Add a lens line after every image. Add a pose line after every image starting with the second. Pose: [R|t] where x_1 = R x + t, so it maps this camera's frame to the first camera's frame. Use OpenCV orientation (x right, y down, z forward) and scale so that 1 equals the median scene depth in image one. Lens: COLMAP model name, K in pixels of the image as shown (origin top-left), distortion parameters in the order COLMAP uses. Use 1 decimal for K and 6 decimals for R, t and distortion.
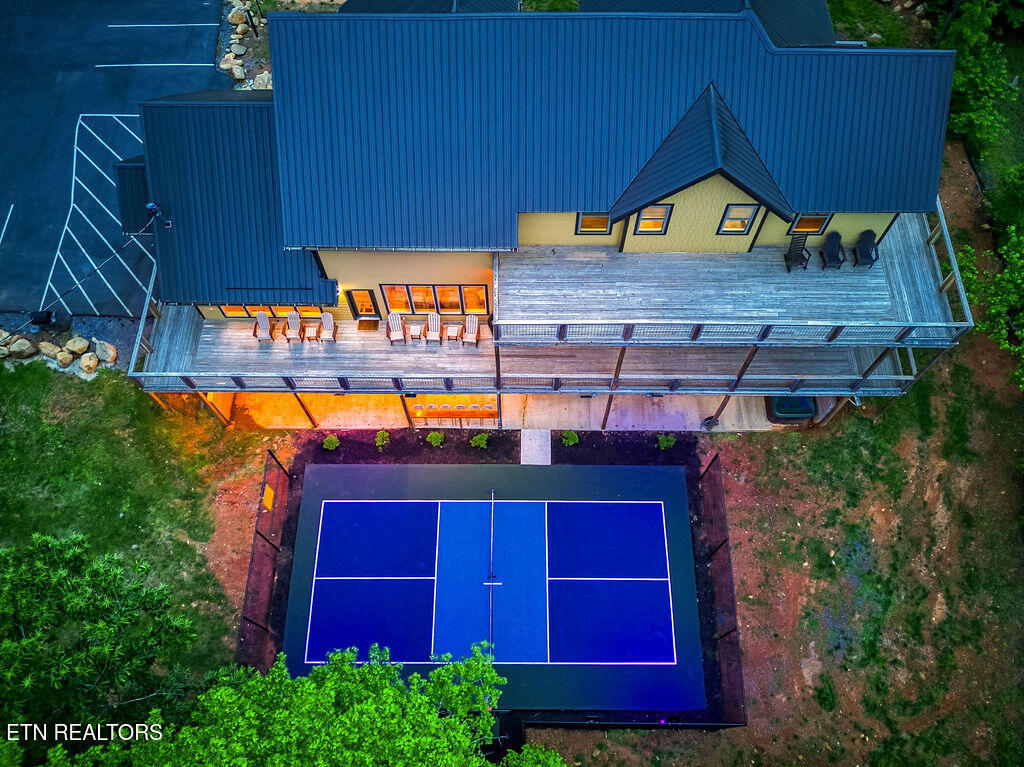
lens RADIAL K [[730.7, 0, 507.6], [0, 730.7, 385.2], [0, 0, 1]] dist [0.002644, -0.012915]
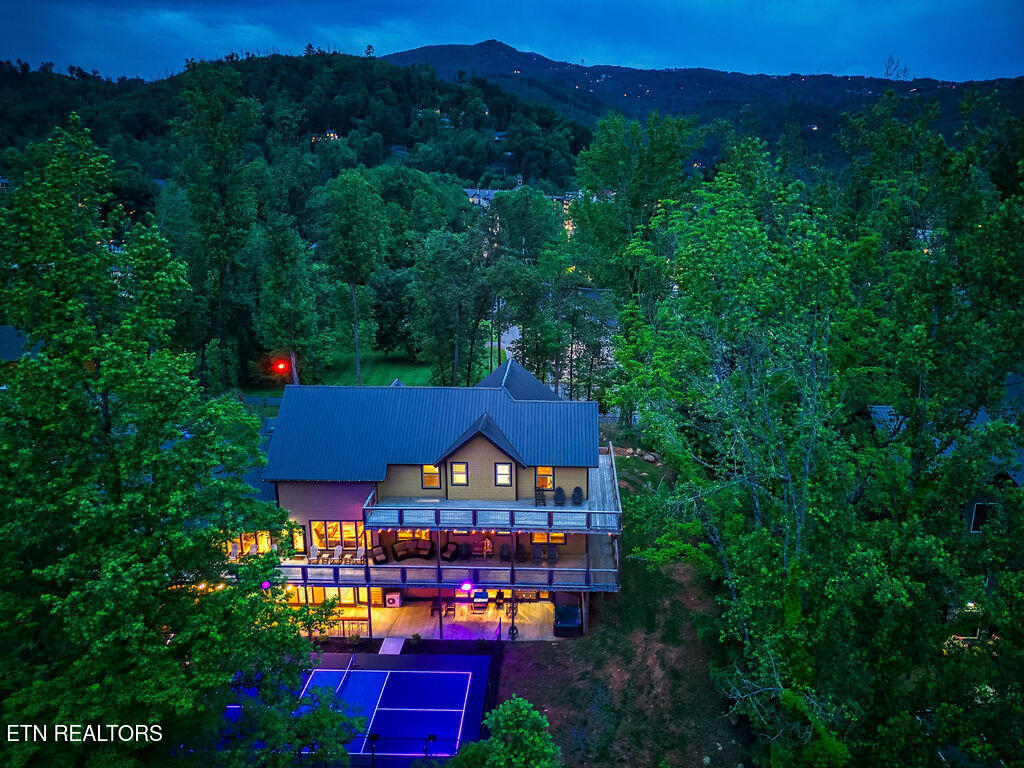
lens RADIAL K [[730.7, 0, 515.0], [0, 730.7, 385.5], [0, 0, 1]] dist [0.002644, -0.012915]
pose [[0.998406, 0.028423, -0.048770, 0.369504], [-0.055490, 0.652684, -0.755596, 0.905373], [0.010355, 0.757097, 0.653220, -0.357629]]
